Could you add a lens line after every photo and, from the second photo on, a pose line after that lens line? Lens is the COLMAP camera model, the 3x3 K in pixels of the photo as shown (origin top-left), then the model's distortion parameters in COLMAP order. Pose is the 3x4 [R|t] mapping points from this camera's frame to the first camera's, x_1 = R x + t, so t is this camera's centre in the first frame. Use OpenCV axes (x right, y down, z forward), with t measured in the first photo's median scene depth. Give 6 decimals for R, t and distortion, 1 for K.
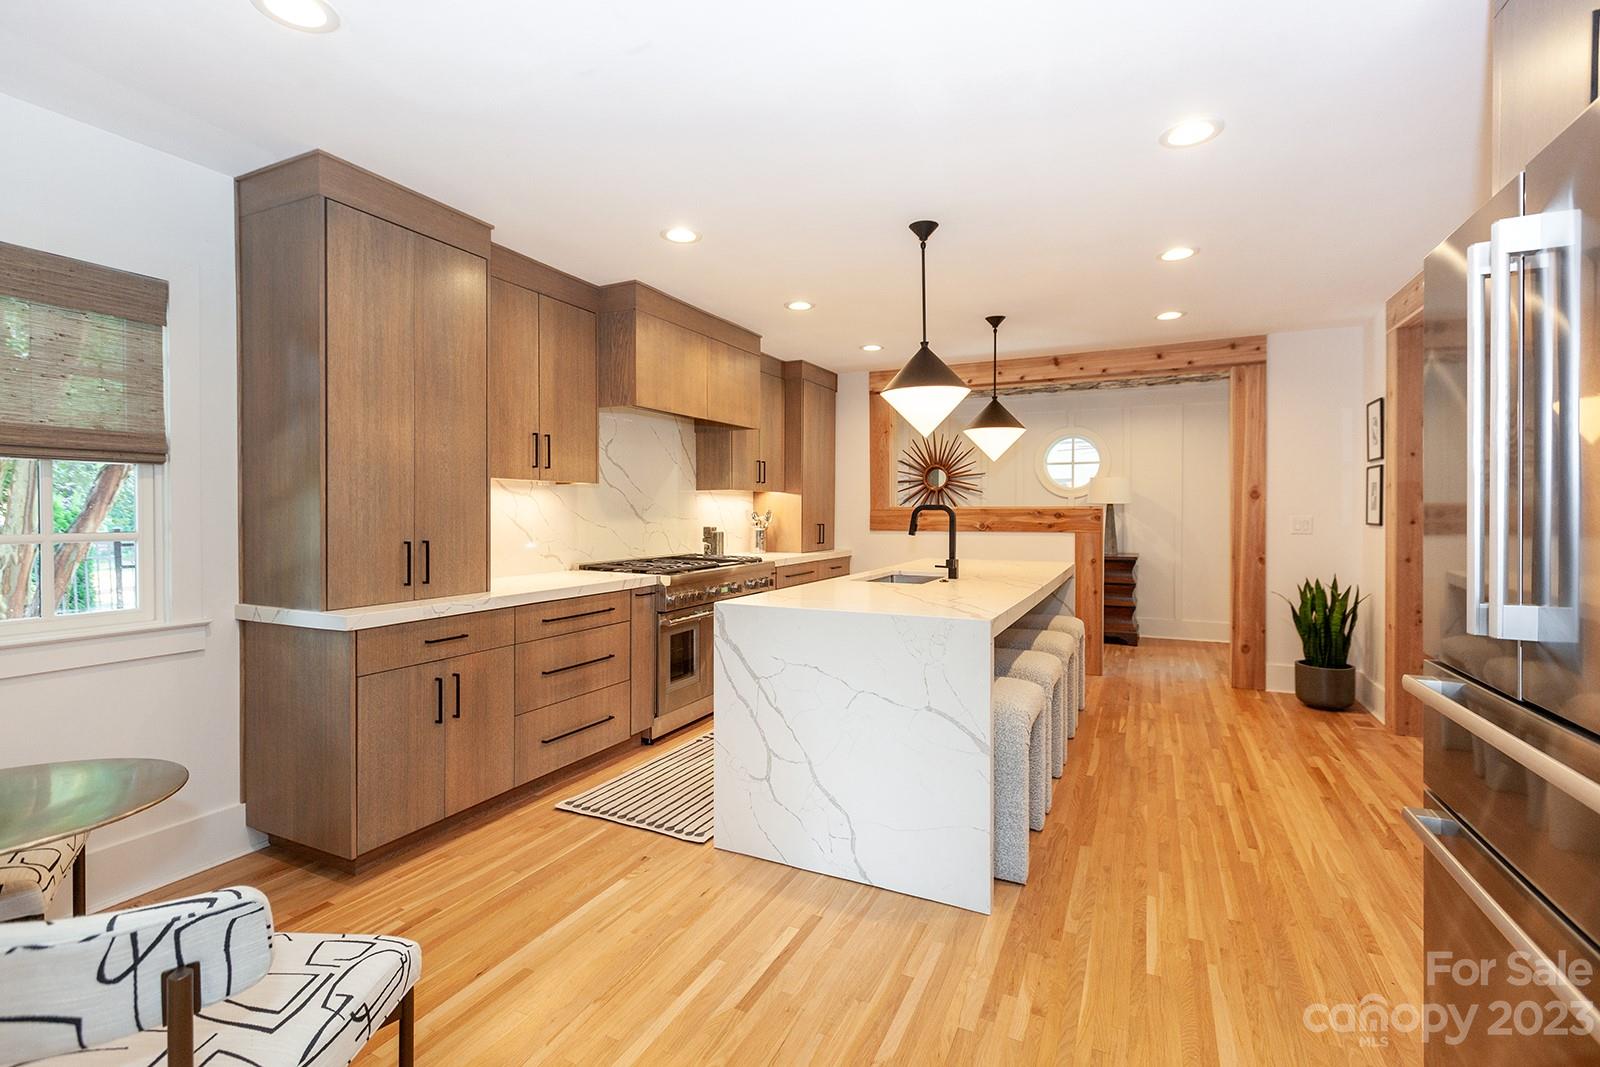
lens RADIAL K [[732.0, 0, 789.0], [0, 732.0, 520.1], [0, 0, 1]] dist [0.002423, -0.001258]
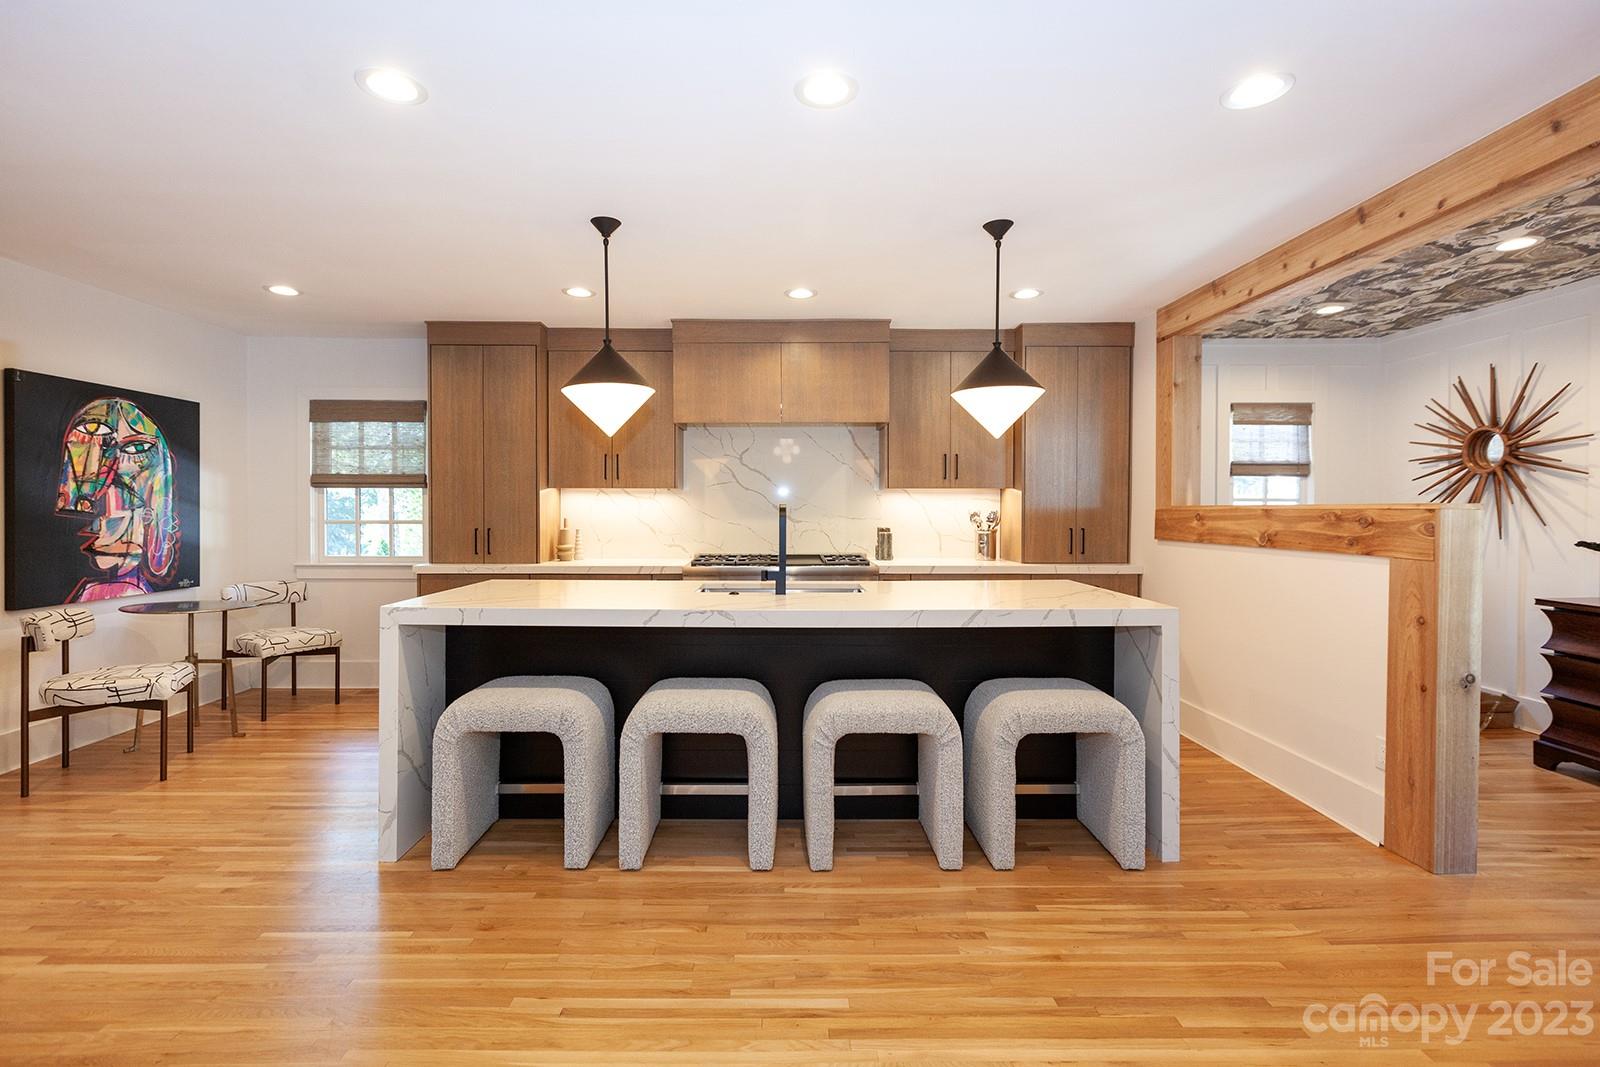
lens RADIAL K [[732.0, 0, 786.8], [0, 732.0, 518.5], [0, 0, 1]] dist [0.002423, -0.001258]
pose [[0.449232, 0.013025, -0.893320, 0.931723], [-0.011513, 0.999895, 0.008790, -0.012248], [0.893341, 0.006336, 0.449335, 0.616125]]
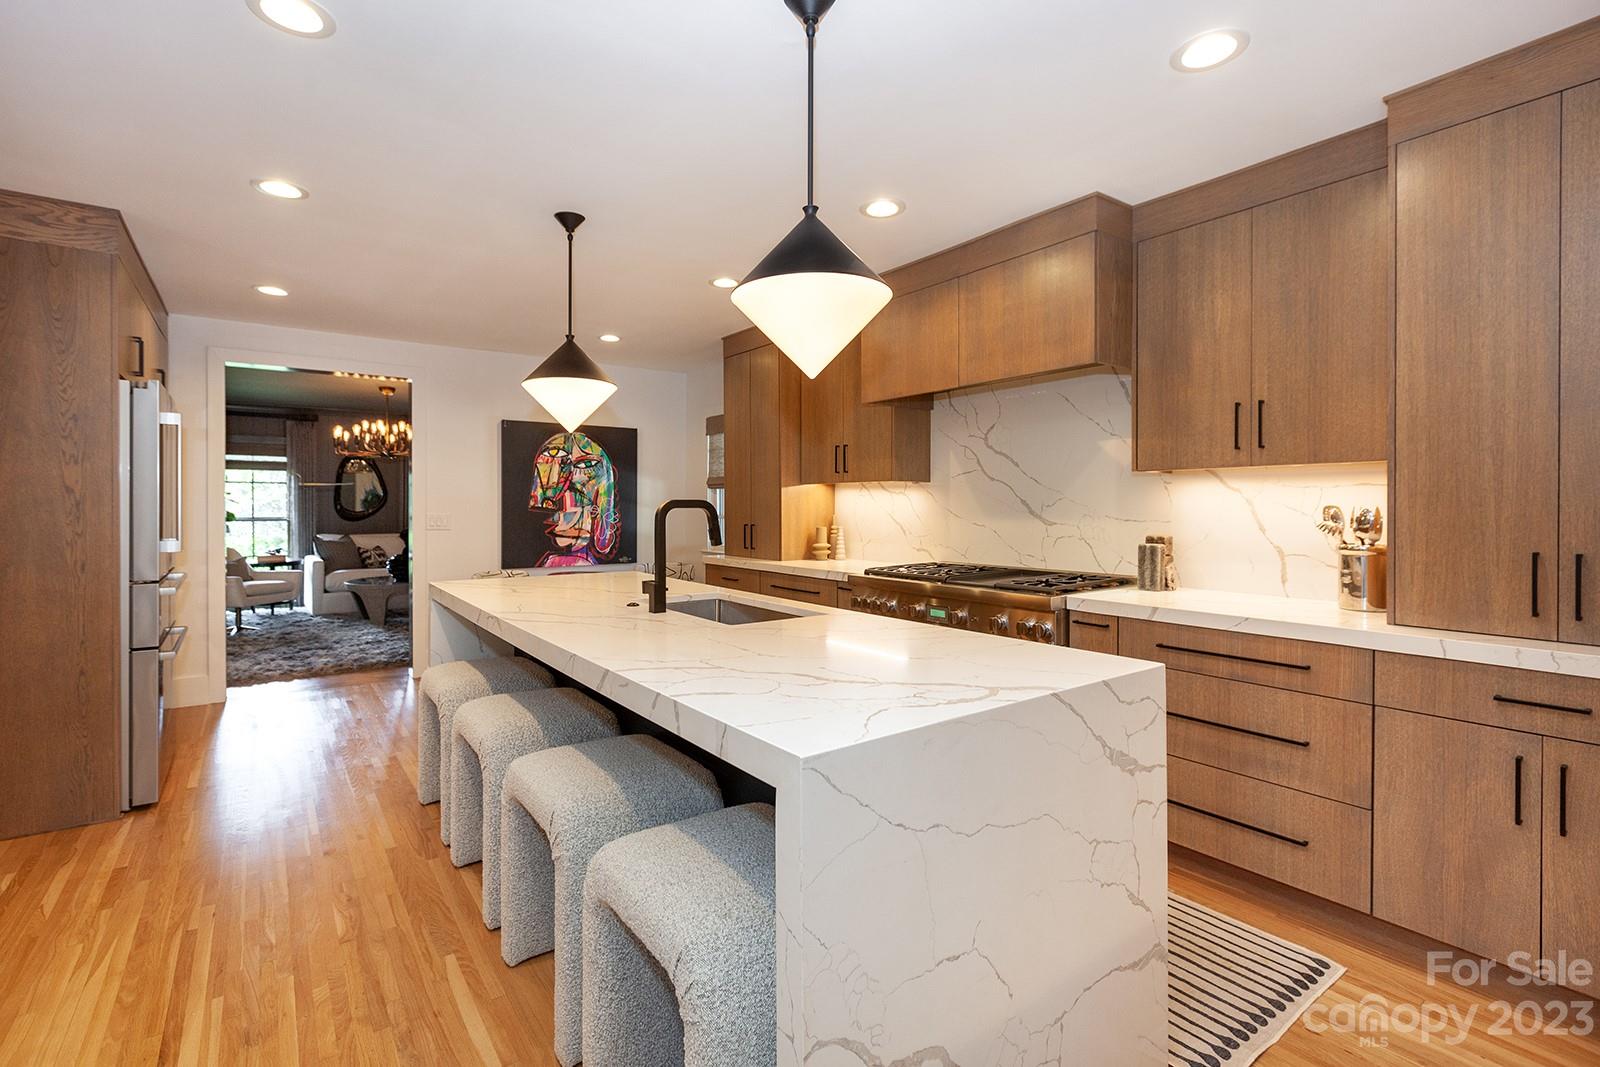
lens RADIAL K [[732.0, 0, 798.1], [0, 732.0, 519.8], [0, 0, 1]] dist [0.002423, -0.001258]
pose [[-0.461124, 0.017547, -0.887162, 0.722478], [-0.009362, 0.999653, 0.024638, -0.019593], [0.887286, 0.019667, -0.460800, 1.367625]]
